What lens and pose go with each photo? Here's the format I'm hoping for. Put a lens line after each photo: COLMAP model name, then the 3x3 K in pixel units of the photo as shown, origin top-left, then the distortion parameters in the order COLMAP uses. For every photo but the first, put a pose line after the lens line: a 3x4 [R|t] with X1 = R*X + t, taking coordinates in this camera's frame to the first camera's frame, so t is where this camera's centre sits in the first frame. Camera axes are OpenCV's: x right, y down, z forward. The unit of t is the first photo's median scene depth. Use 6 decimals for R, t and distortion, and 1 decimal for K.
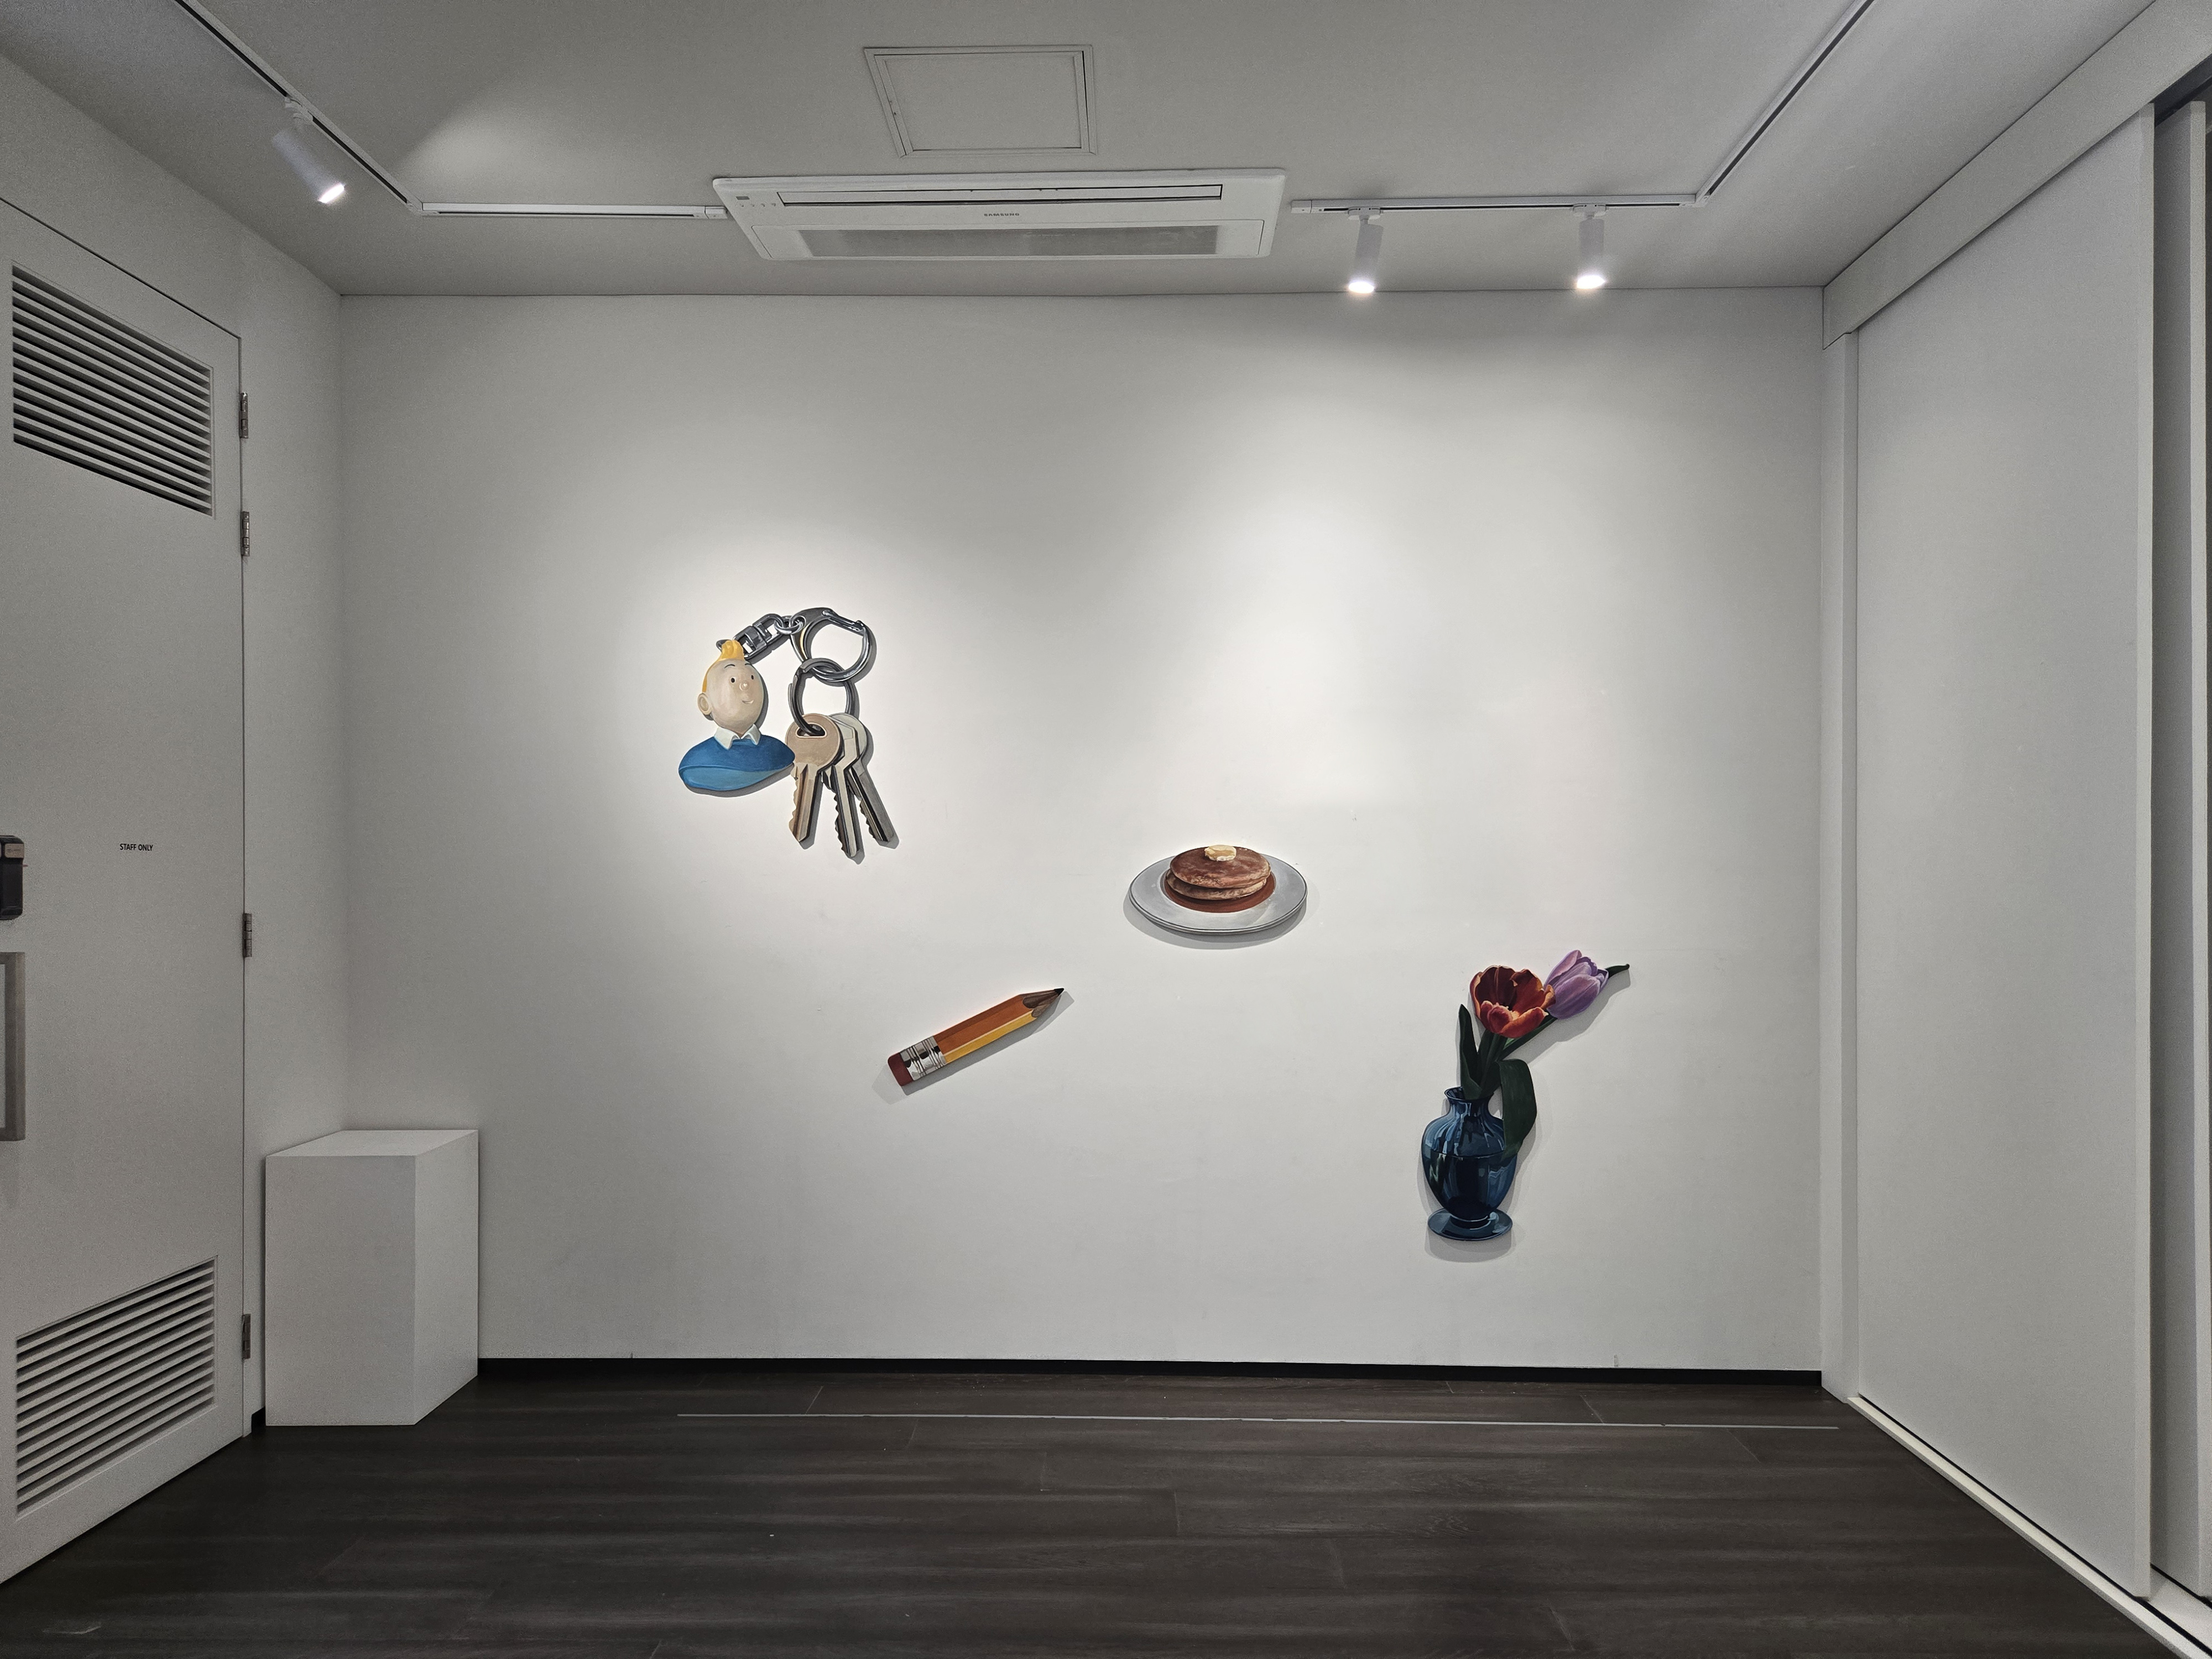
lens RADIAL K [[1476.6, 0, 1100.2], [0, 1476.6, 848.9], [0, 0, 1]] dist [0.062636, -0.063128]
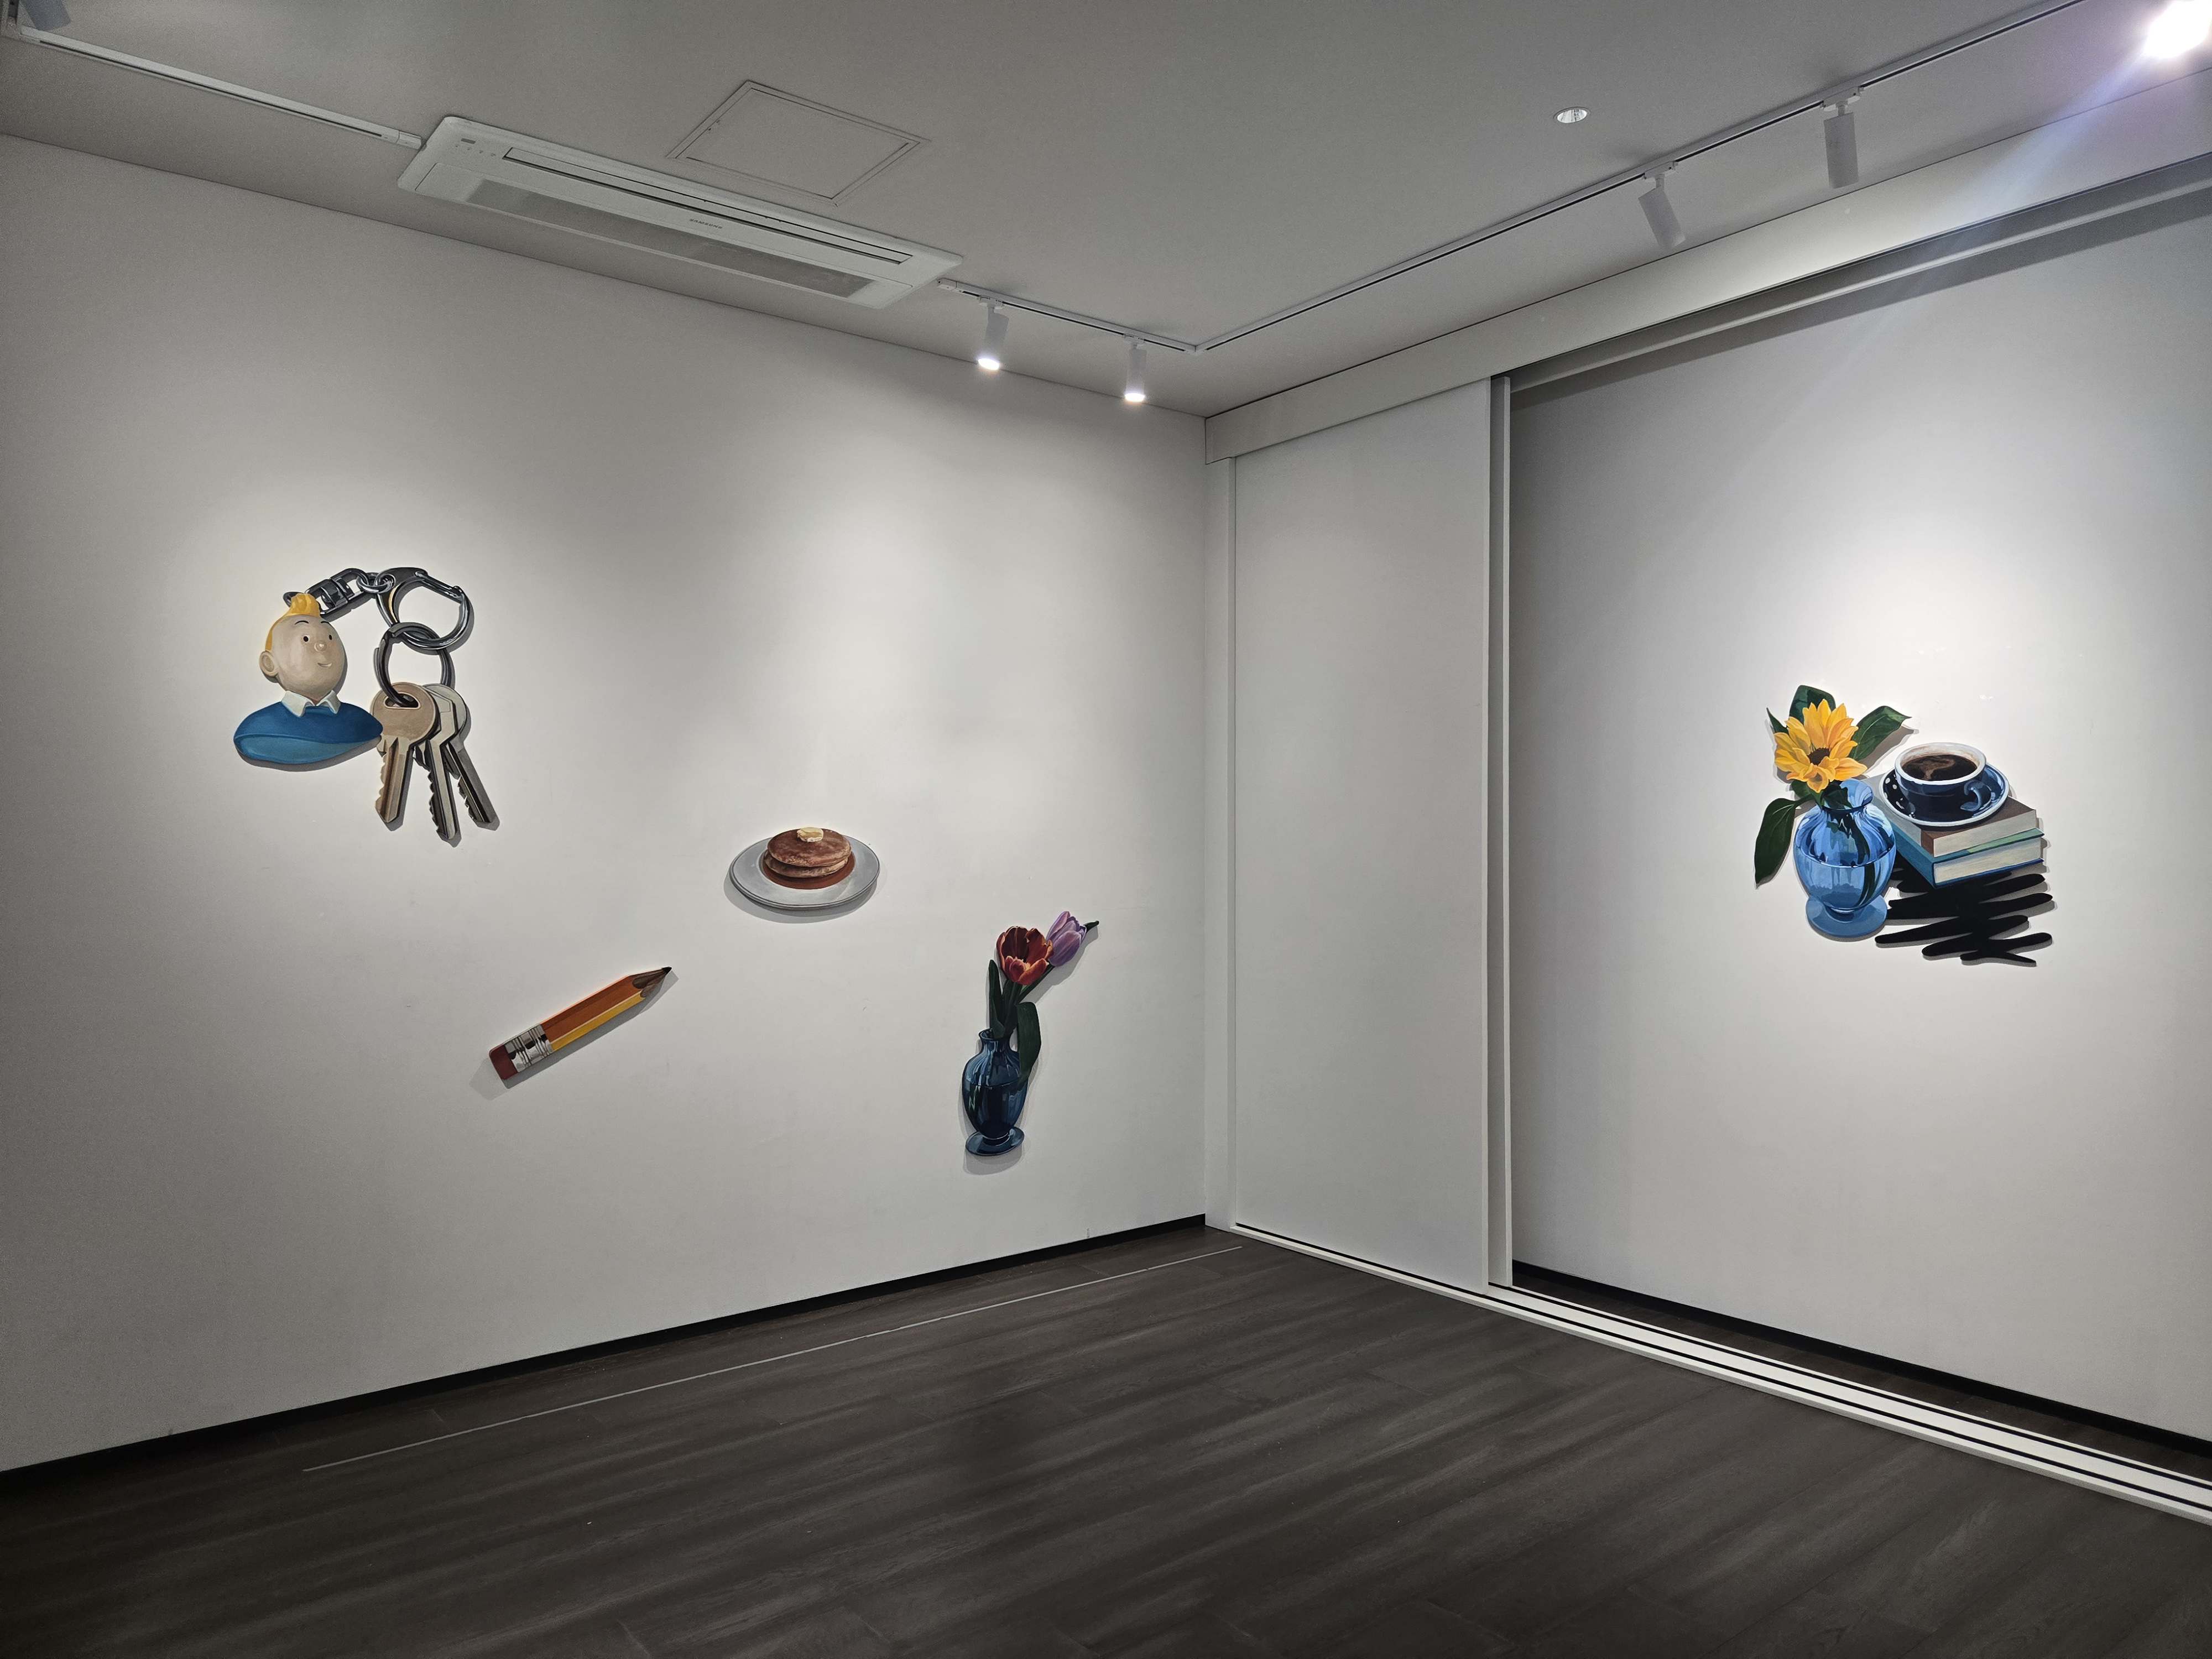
lens RADIAL K [[1484.3, 0, 1125.2], [0, 1484.3, 828.6], [0, 0, 1]] dist [0.057279, -0.055446]
pose [[0.769627, 0.001225, 0.638493, -0.442919], [-0.003356, 0.999992, 0.002128, -0.004758], [-0.638486, -0.003780, 0.769625, 0.003342]]
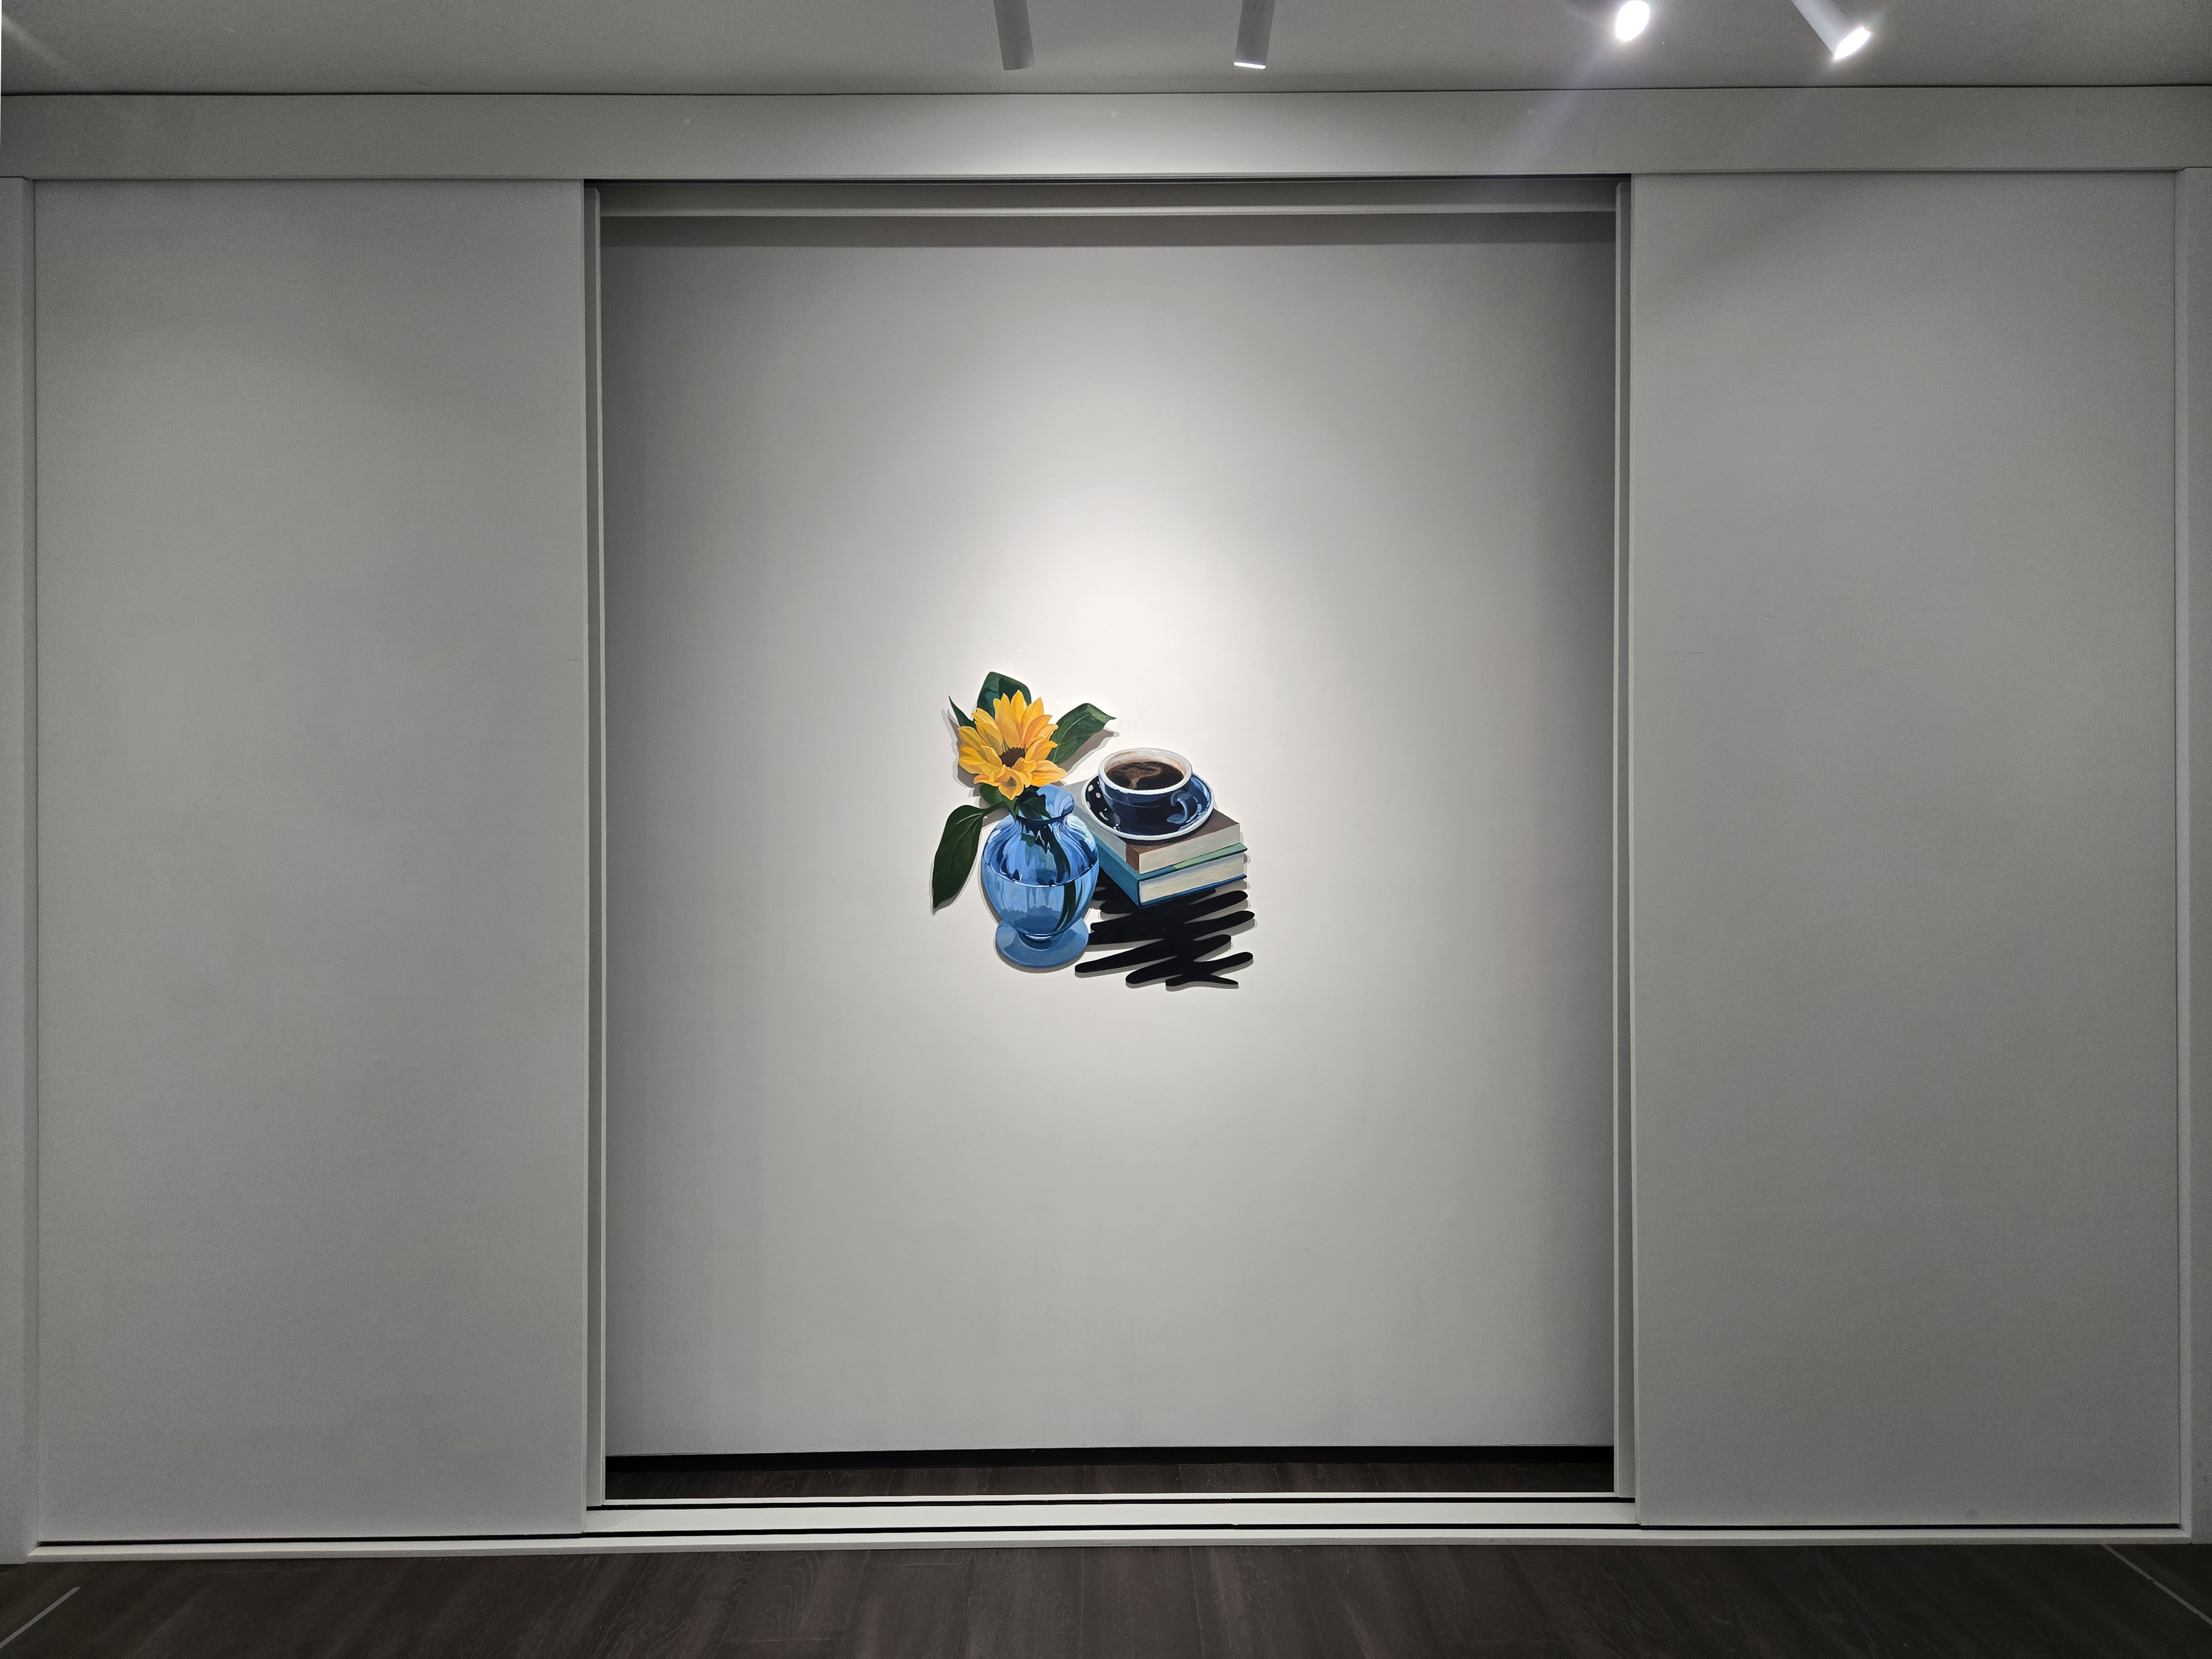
lens RADIAL K [[1476.6, 0, 1100.2], [0, 1476.6, 848.9], [0, 0, 1]] dist [0.062636, -0.063128]
pose [[-0.030777, 0.001887, 0.999524, -0.289906], [-0.009804, 0.999950, -0.002189, 0.001220], [-0.999478, -0.009867, -0.030757, 0.452891]]
